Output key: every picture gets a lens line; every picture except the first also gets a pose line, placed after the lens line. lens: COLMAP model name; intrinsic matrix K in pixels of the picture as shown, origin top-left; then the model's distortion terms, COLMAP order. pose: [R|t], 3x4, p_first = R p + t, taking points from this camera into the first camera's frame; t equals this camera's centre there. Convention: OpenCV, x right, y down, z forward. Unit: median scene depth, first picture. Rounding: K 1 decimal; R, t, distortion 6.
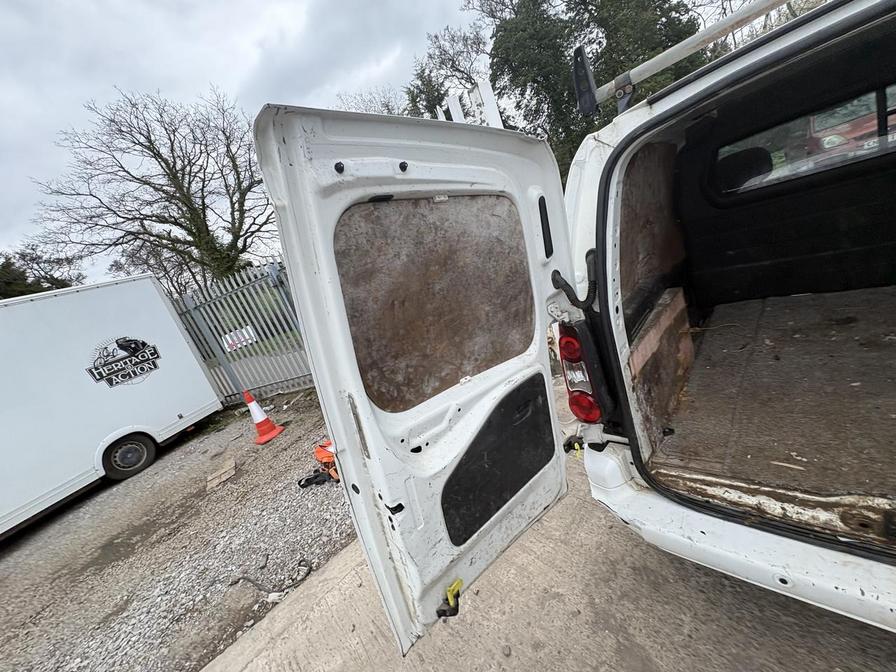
lens RADIAL K [[358.7, 0, 447.9], [0, 358.7, 334.4], [0, 0, 1]] dist [0.003921, -0.000262]
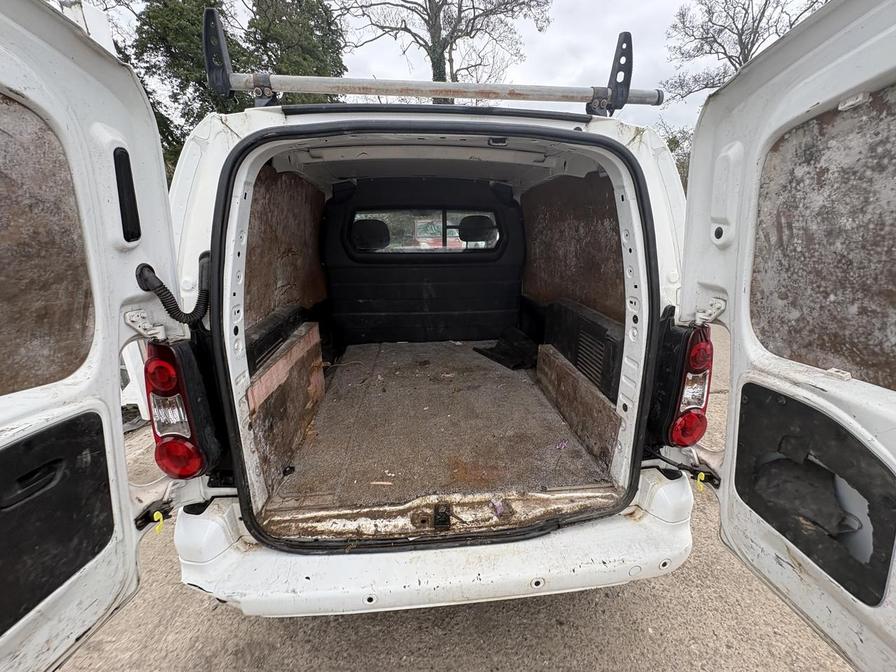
lens RADIAL K [[358.7, 0, 447.9], [0, 358.7, 334.4], [0, 0, 1]] dist [0.003921, -0.000262]
pose [[0.628130, 0.111211, 0.770120, 0.132589], [-0.024612, 0.992078, -0.123189, 0.029511], [-0.777719, 0.058425, 0.625891, 0.090128]]
